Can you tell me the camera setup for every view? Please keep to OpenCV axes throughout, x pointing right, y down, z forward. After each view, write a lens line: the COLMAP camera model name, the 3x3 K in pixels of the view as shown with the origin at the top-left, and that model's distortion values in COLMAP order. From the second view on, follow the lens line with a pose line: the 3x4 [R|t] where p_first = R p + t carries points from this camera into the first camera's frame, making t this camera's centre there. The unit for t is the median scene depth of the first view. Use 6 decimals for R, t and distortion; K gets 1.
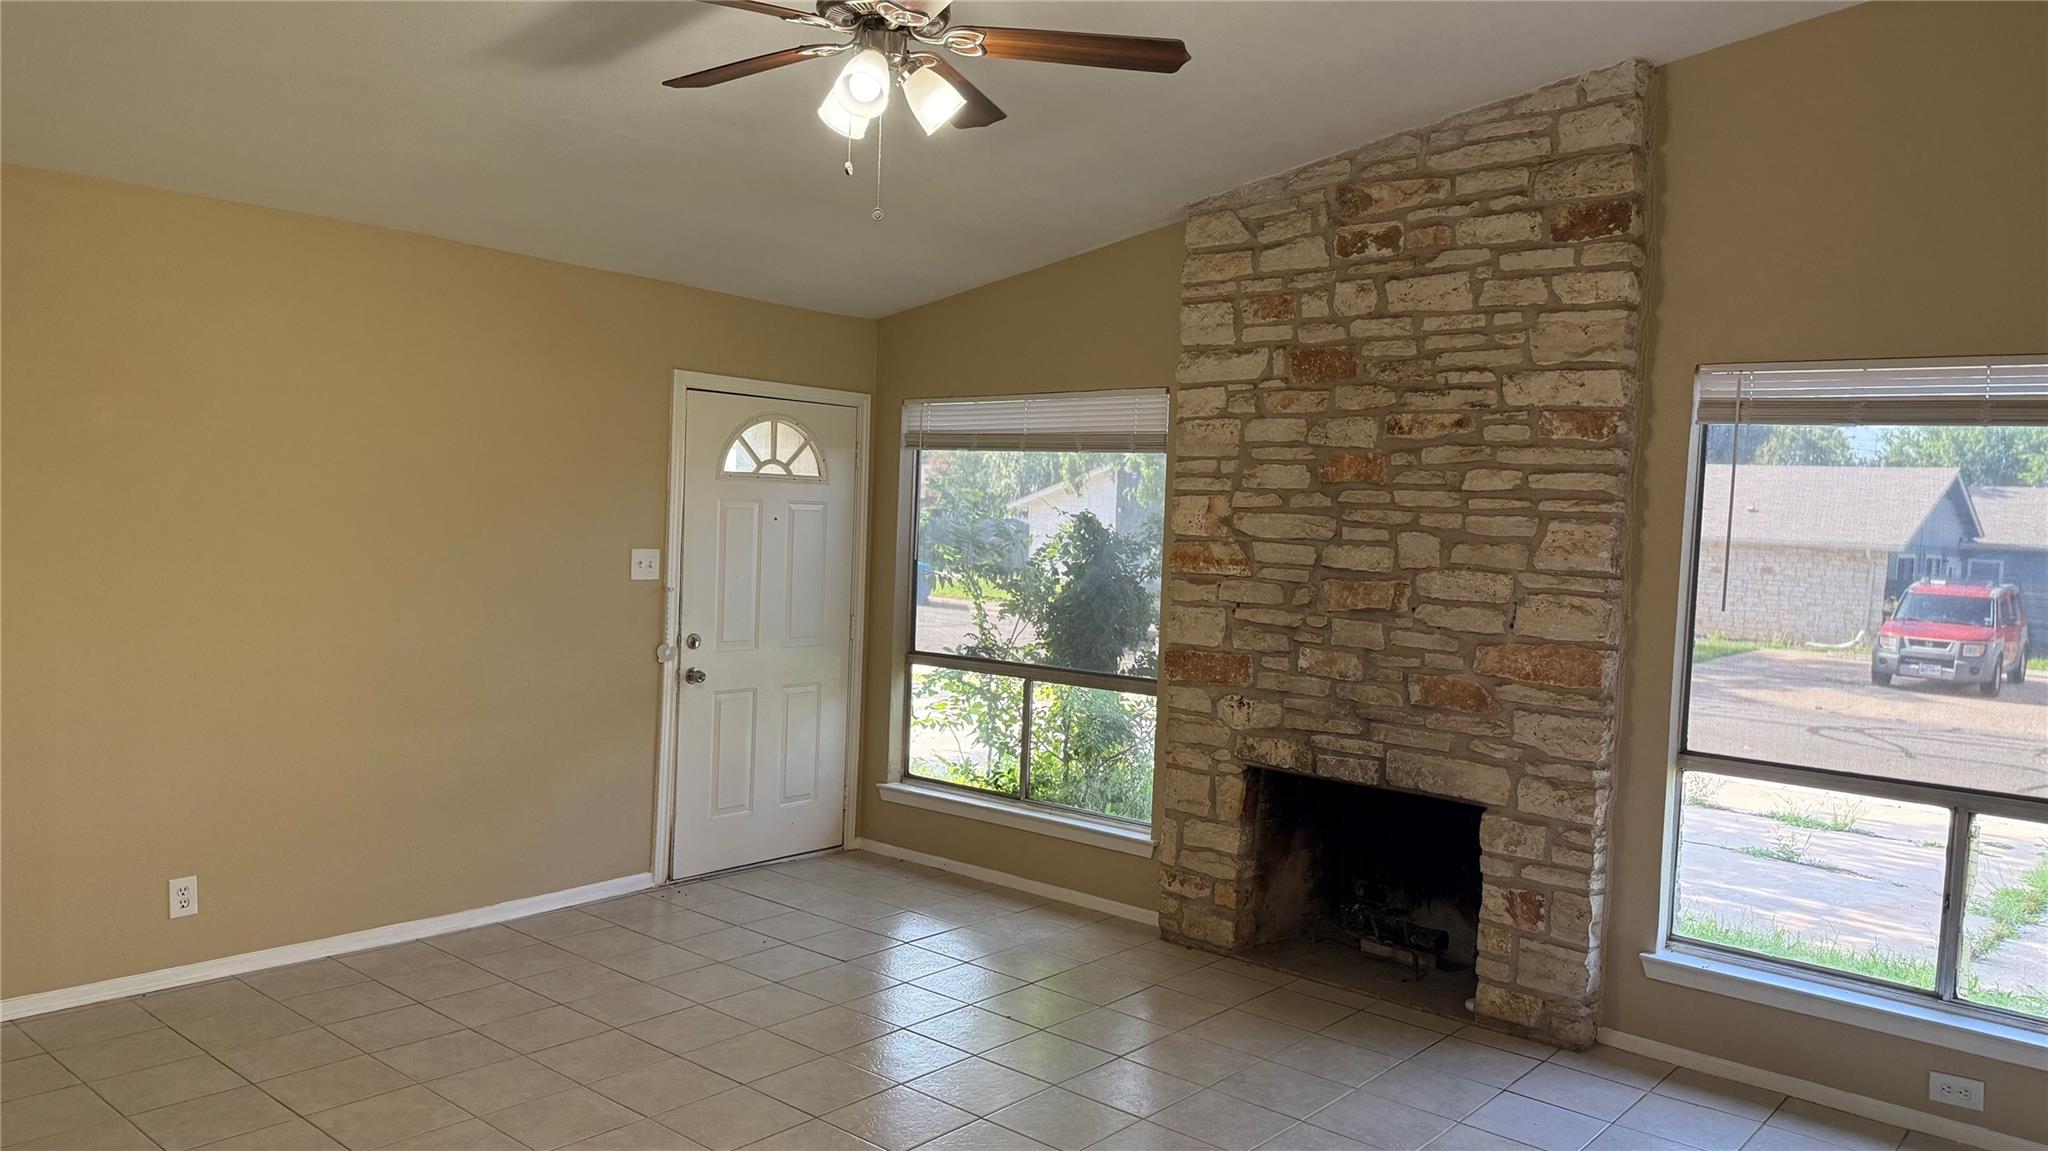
lens RADIAL K [[1455.1, 0, 1024.0], [0, 1455.1, 575.5], [0, 0, 1]] dist [0.067094, -0.090229]
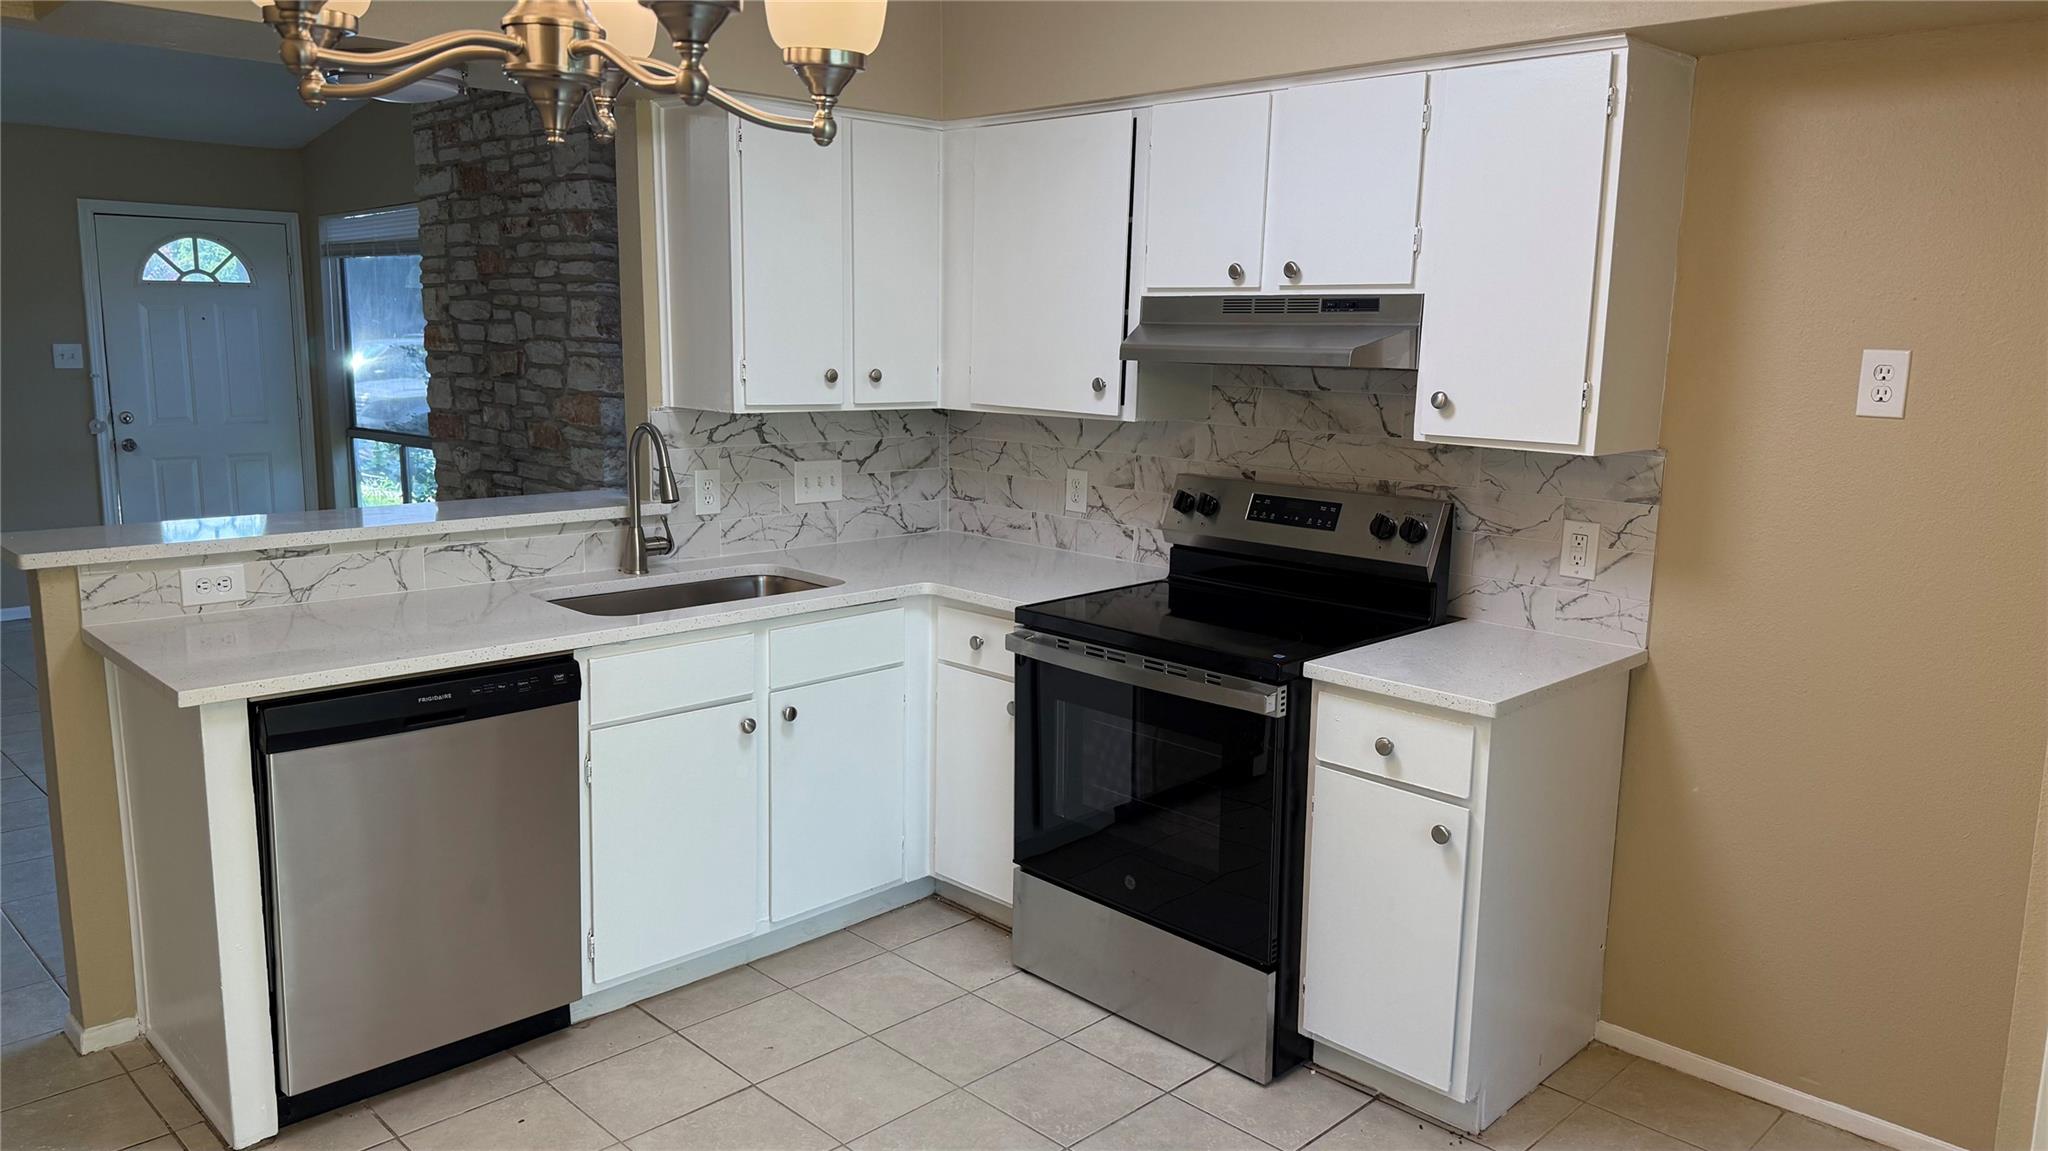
lens RADIAL K [[1455.1, 0, 1024.0], [0, 1455.1, 575.5], [0, 0, 1]] dist [0.067094, -0.090229]
pose [[0.997169, -0.015342, -0.073617, 0.844305], [0.024442, 0.991938, 0.124345, 0.054020], [0.071116, -0.125793, 0.989504, -0.294985]]
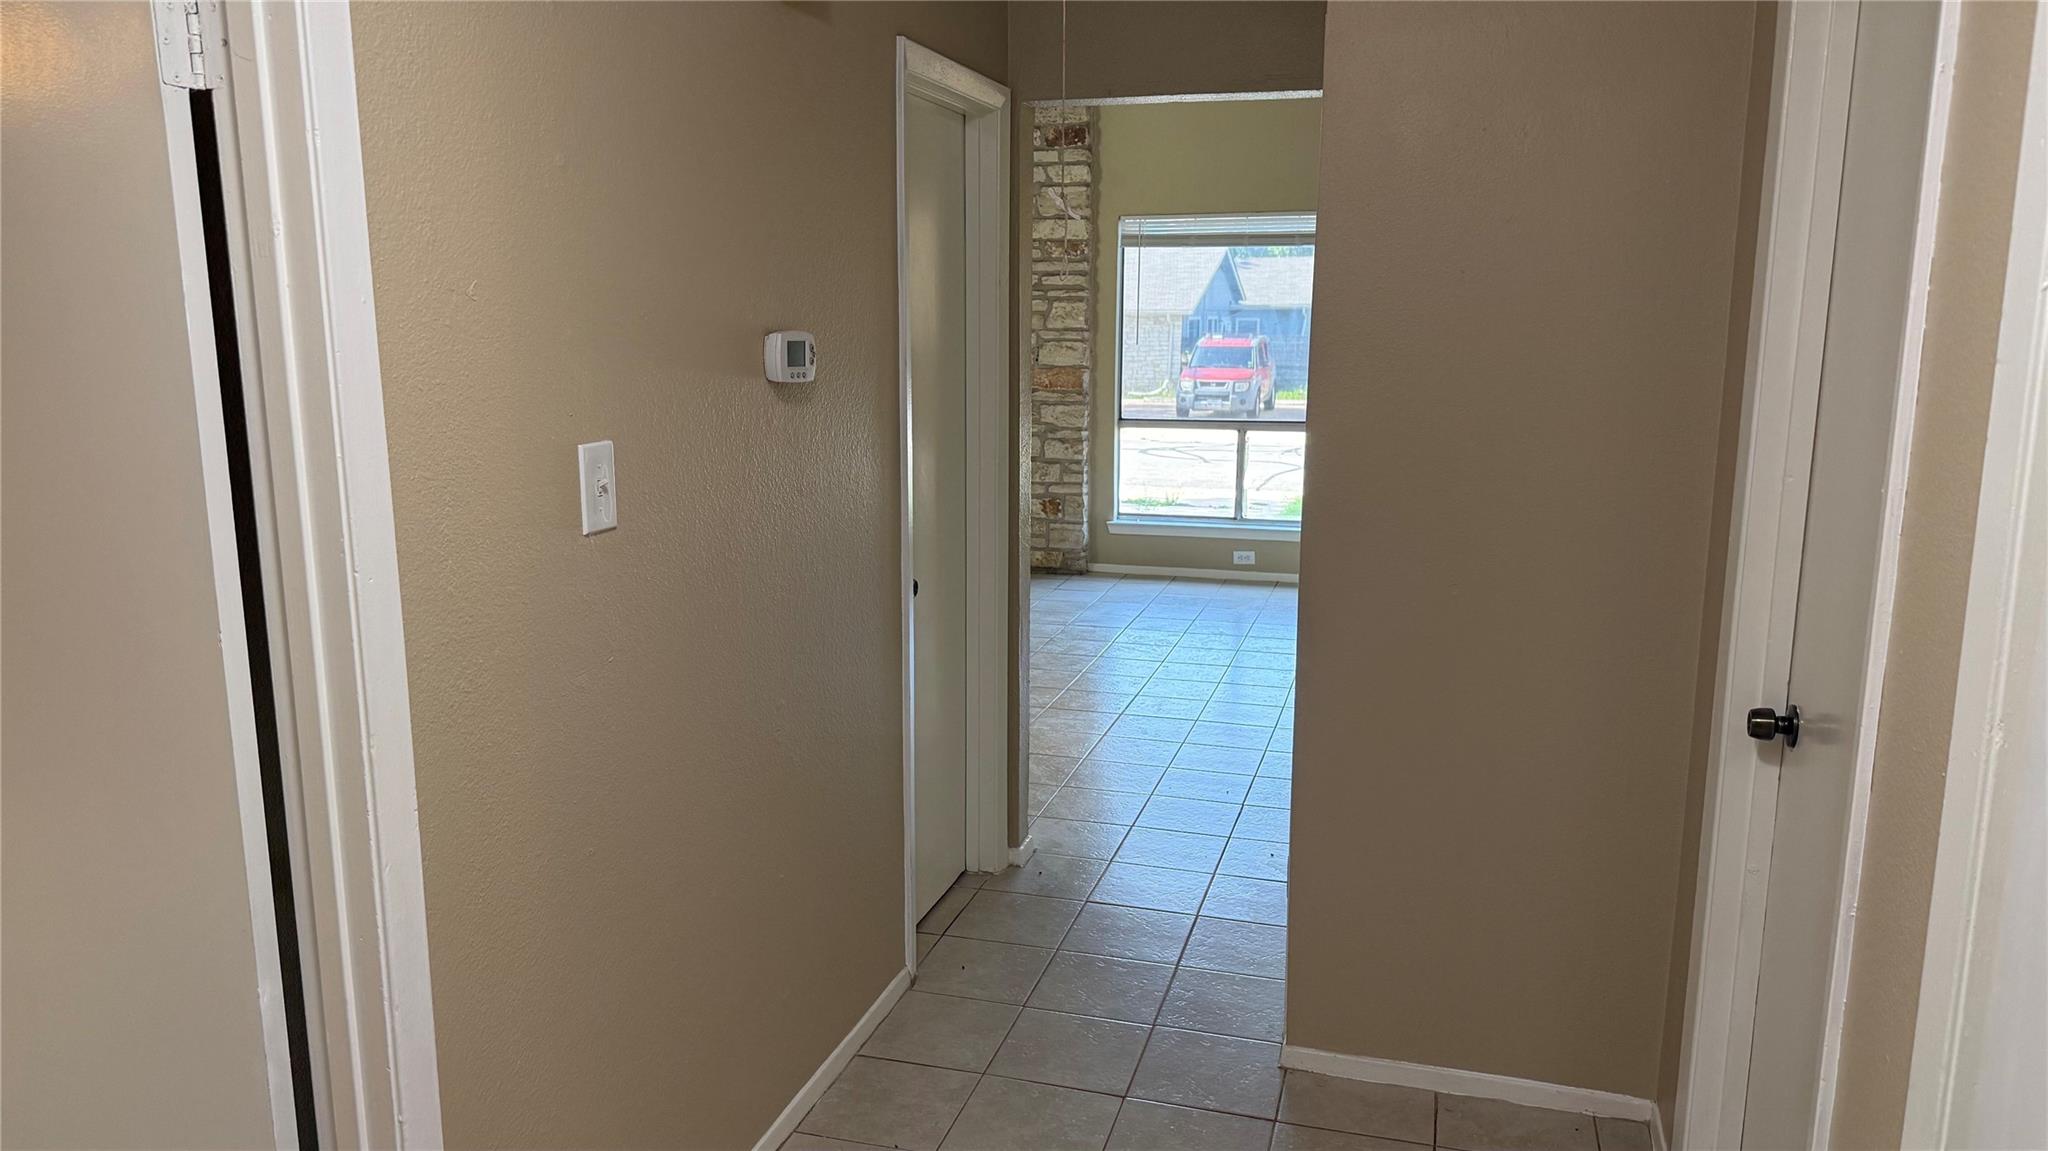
lens RADIAL K [[1428.1, 0, 1024.0], [0, 1428.1, 575.5], [0, 0, 1]] dist [0.158228, 0.000180]
pose [[0.909006, -0.118036, 0.399720, -0.453590], [0.059025, 0.985851, 0.156889, 0.017814], [-0.412583, -0.119020, 0.903111, -0.693590]]
